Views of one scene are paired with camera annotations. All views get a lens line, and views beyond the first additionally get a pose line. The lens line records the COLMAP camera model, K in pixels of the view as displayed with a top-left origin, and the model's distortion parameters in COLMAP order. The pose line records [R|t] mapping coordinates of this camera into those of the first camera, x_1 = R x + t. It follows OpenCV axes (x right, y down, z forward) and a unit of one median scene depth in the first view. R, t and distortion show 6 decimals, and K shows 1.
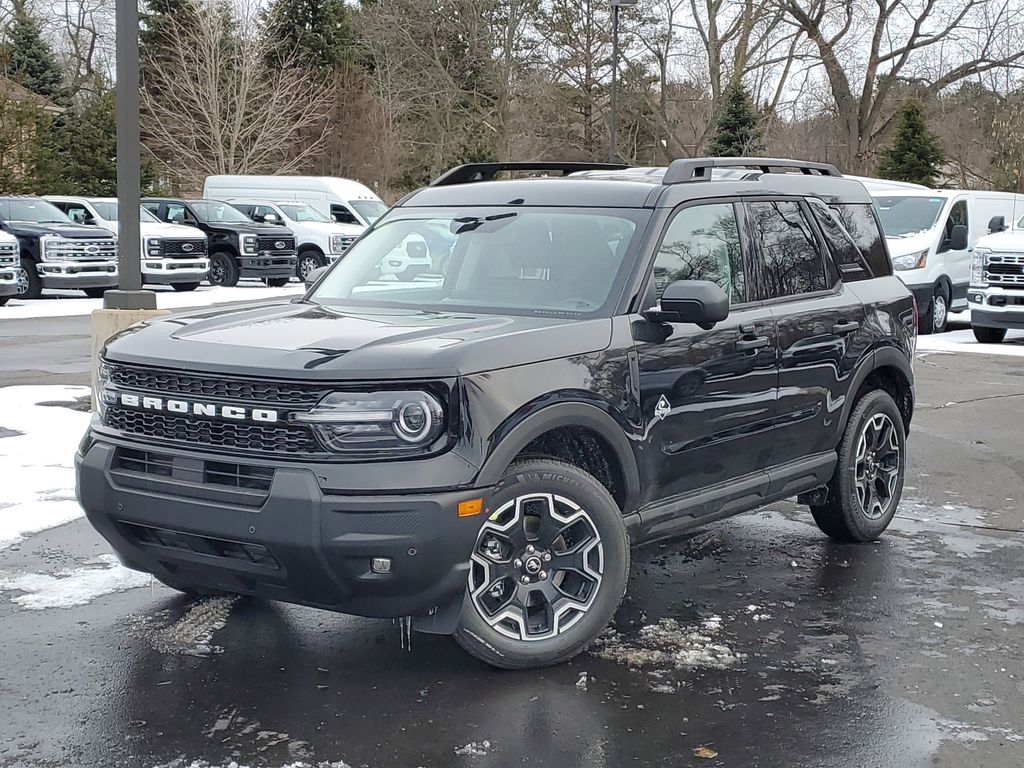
lens RADIAL K [[1689.0, 0, 508.6], [0, 1689.0, 364.8], [0, 0, 1]] dist [0.021970, -0.033171]
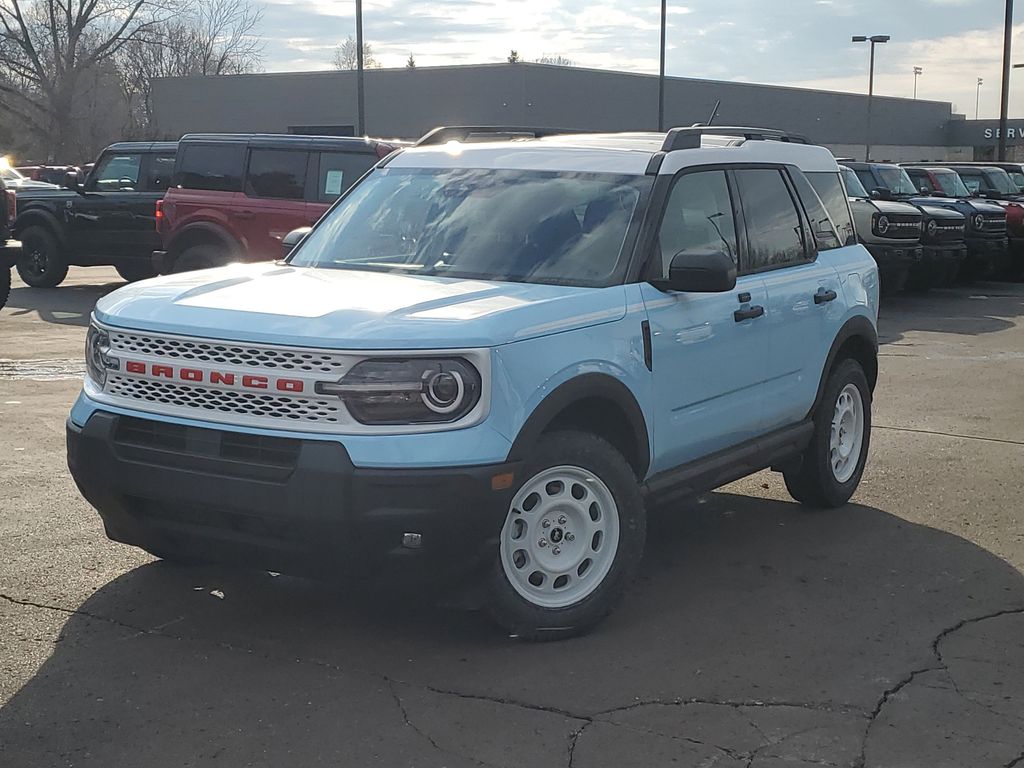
lens RADIAL K [[1689.0, 0, 508.6], [0, 1689.0, 364.8], [0, 0, 1]] dist [0.021970, -0.033171]
pose [[0.995790, 0.007553, 0.091347, -0.104226], [-0.009815, 0.999656, 0.024336, -0.005954], [-0.091132, -0.025130, 0.995522, 0.030379]]
